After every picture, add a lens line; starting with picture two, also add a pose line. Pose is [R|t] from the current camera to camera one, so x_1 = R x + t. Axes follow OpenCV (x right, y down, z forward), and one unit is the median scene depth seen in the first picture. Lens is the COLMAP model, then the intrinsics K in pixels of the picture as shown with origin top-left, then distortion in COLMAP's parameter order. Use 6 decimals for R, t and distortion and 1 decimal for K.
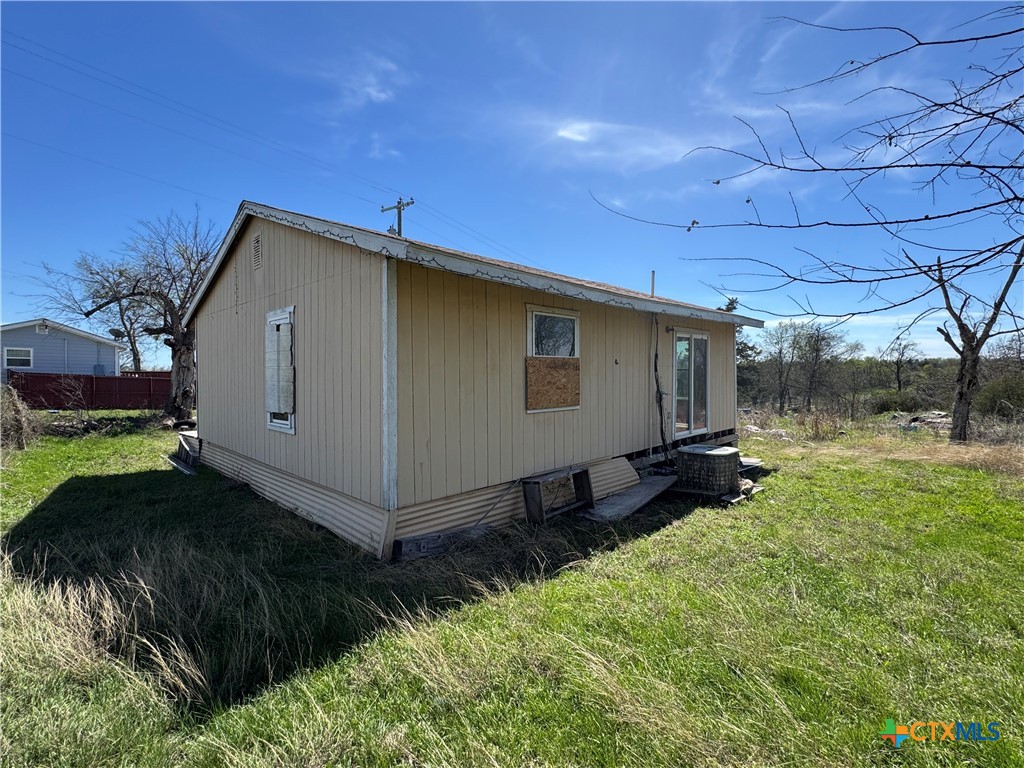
lens RADIAL K [[481.7, 0, 508.9], [0, 481.7, 388.3], [0, 0, 1]] dist [-0.005534, 0.000180]
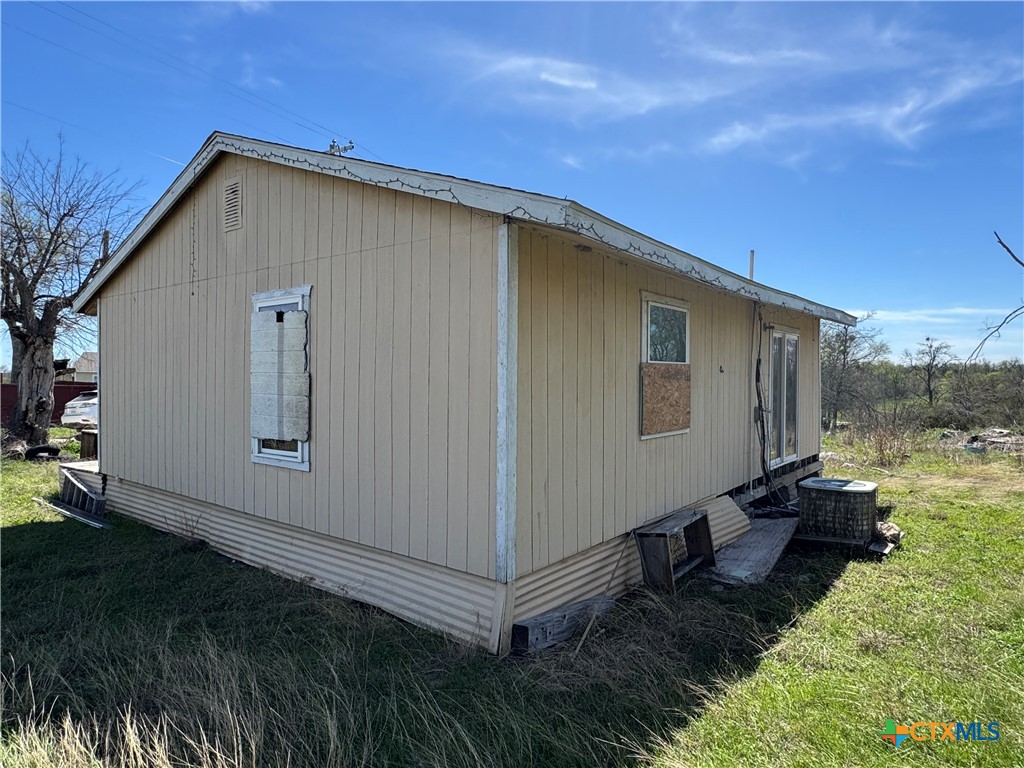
lens RADIAL K [[628.9, 0, 508.7], [0, 628.9, 393.5], [0, 0, 1]] dist [-0.002361, -0.002689]
pose [[0.993979, 0.004490, 0.109482, -0.251214], [-0.003848, 0.999974, -0.006074, -0.011473], [-0.109507, 0.005616, 0.993970, 0.065228]]
